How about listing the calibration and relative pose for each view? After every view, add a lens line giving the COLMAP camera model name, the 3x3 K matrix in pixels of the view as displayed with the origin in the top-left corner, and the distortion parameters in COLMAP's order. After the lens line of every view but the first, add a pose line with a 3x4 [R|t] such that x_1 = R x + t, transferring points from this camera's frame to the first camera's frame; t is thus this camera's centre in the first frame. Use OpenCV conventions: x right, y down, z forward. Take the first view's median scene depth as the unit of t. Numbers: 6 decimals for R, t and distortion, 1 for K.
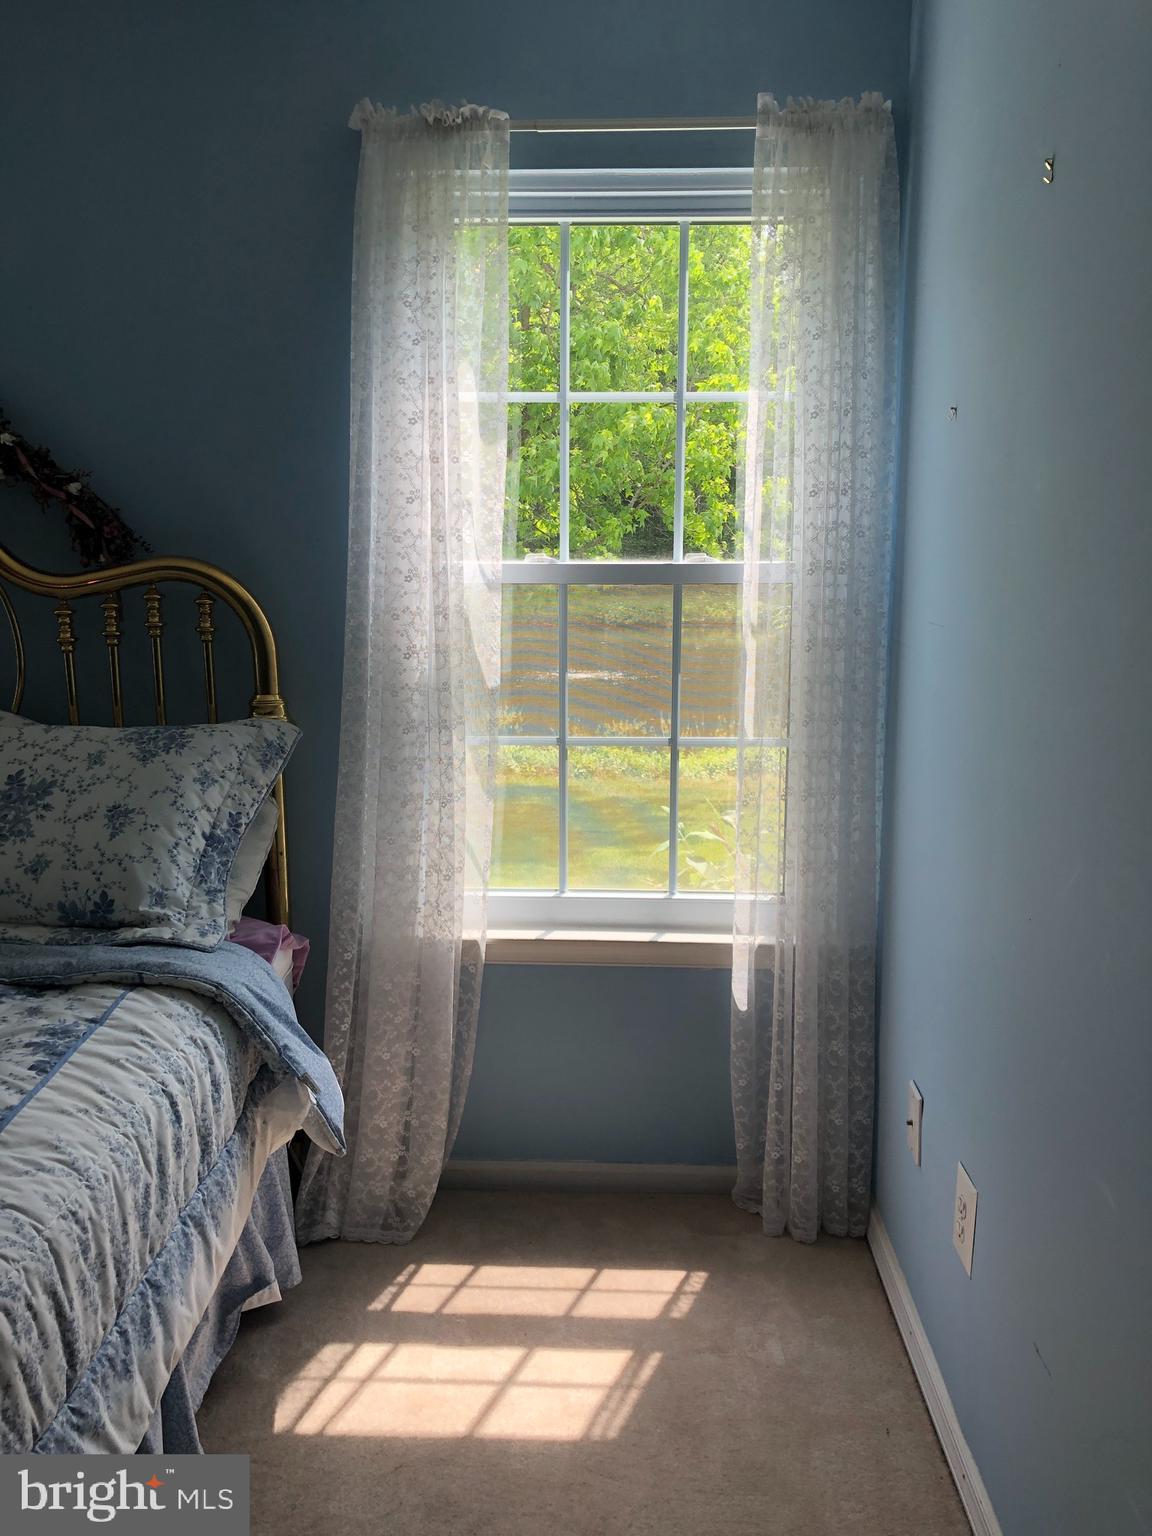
lens RADIAL K [[1254.2, 0, 581.3], [0, 1254.2, 772.4], [0, 0, 1]] dist [0.053214, -0.062827]
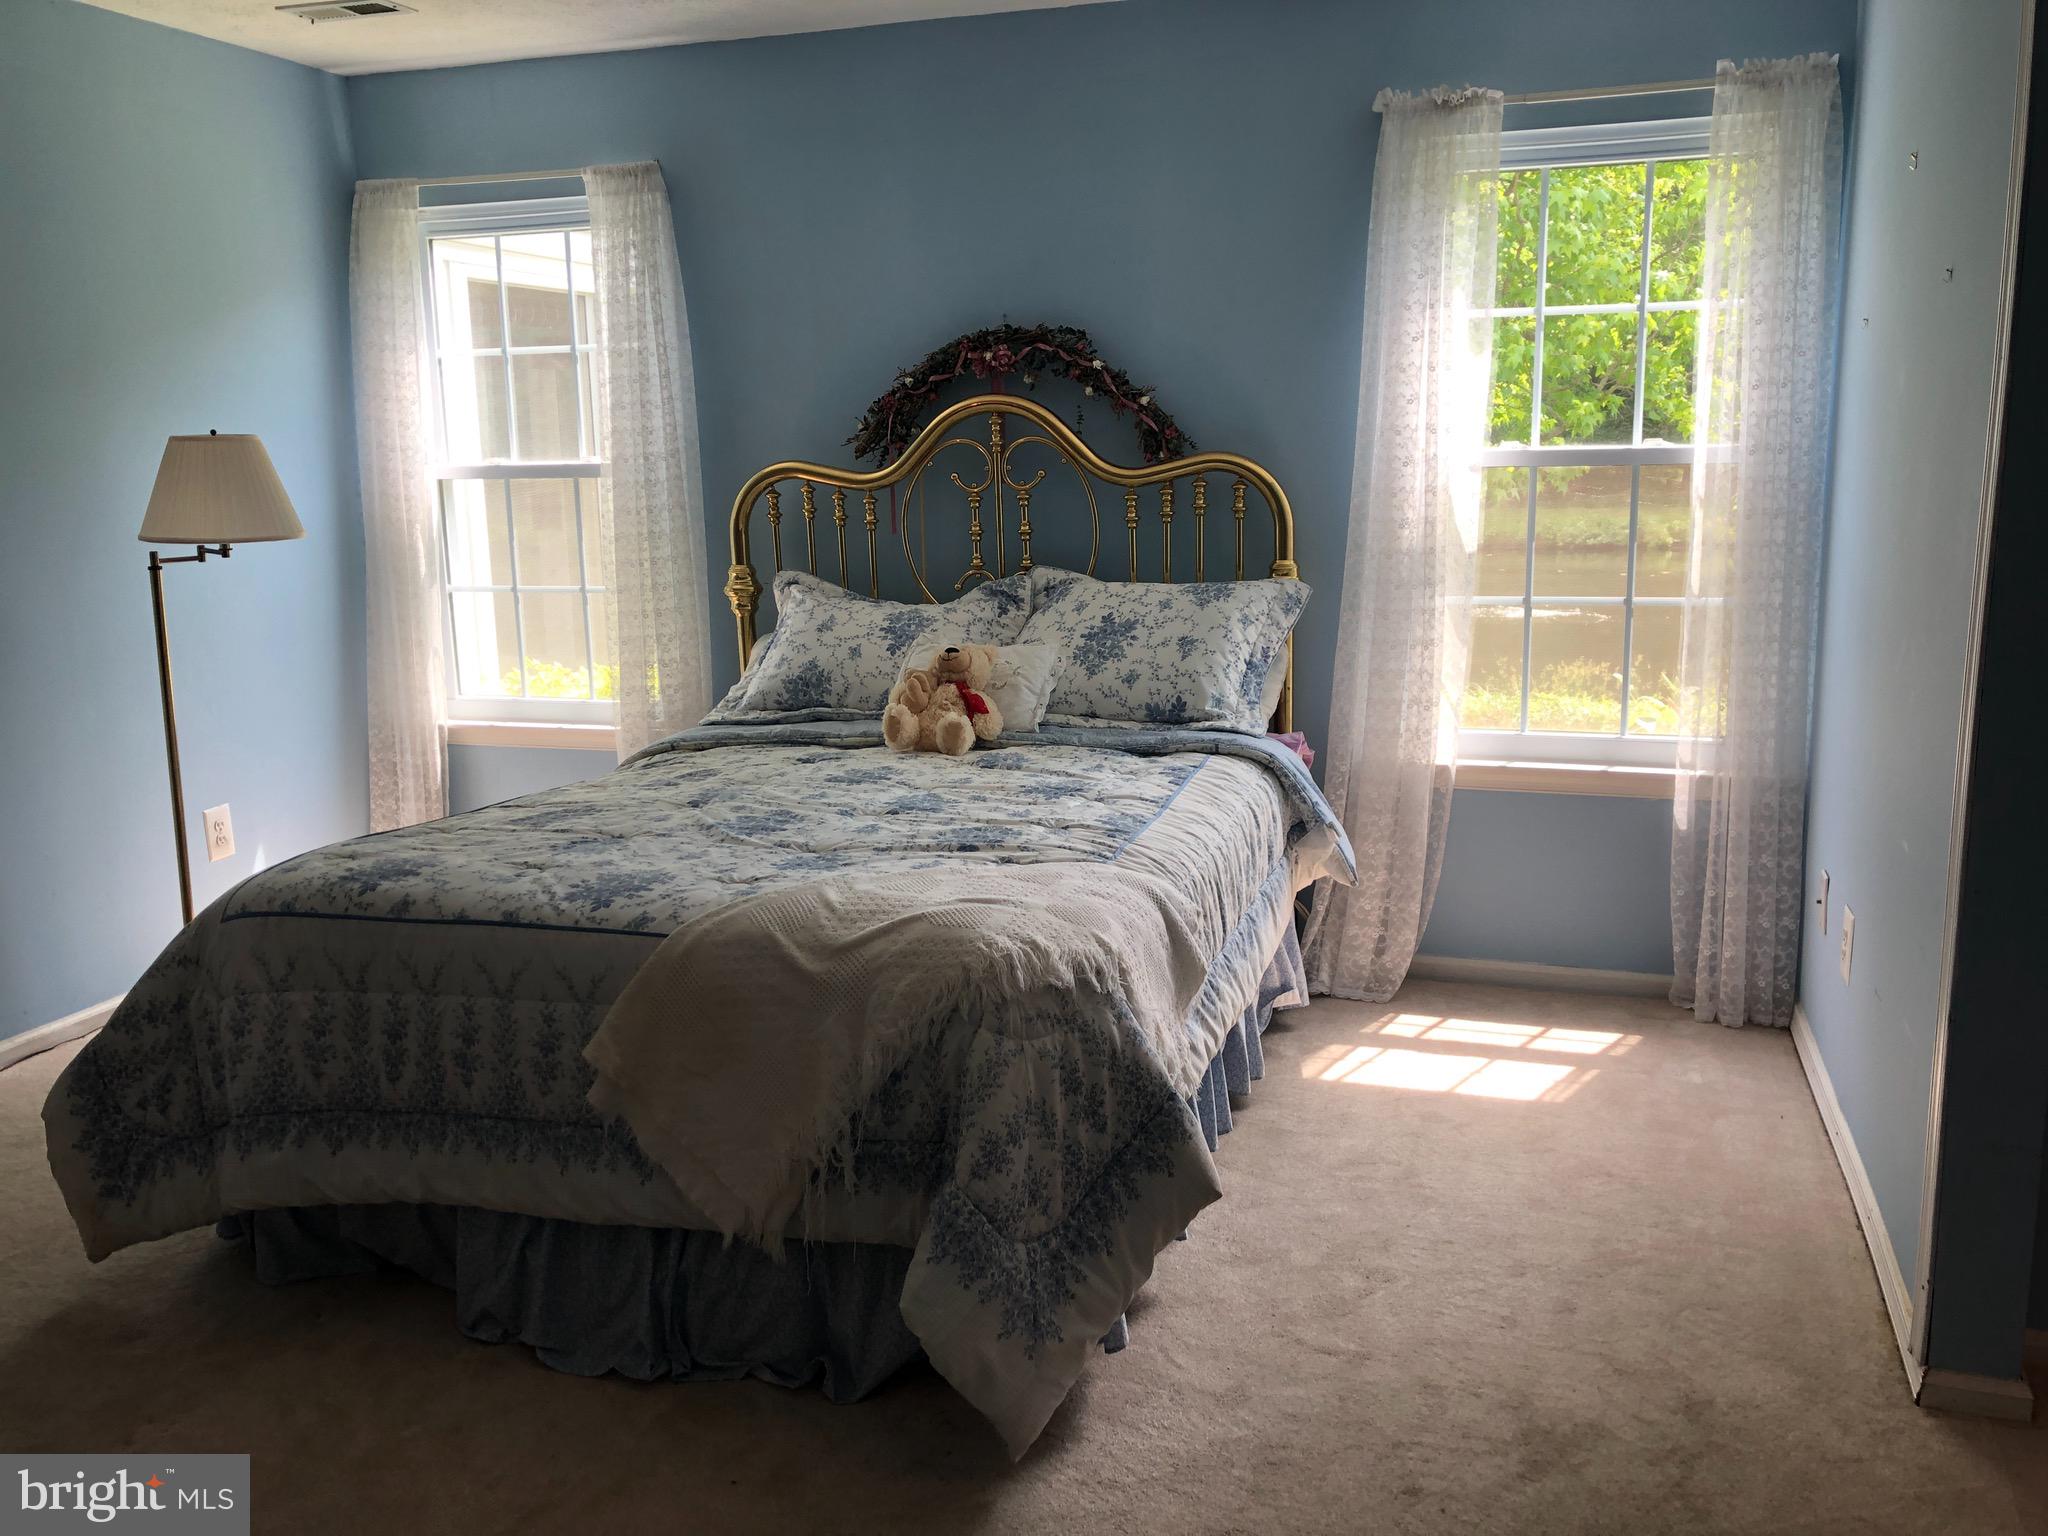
lens RADIAL K [[1672.3, 0, 1054.9], [0, 1672.3, 752.1], [0, 0, 1]] dist [0.053214, -0.062827]
pose [[0.964148, 0.029978, -0.263666, -0.024995], [-0.030078, 0.999541, 0.003659, 0.136286], [0.263654, 0.004403, 0.964607, -0.701970]]
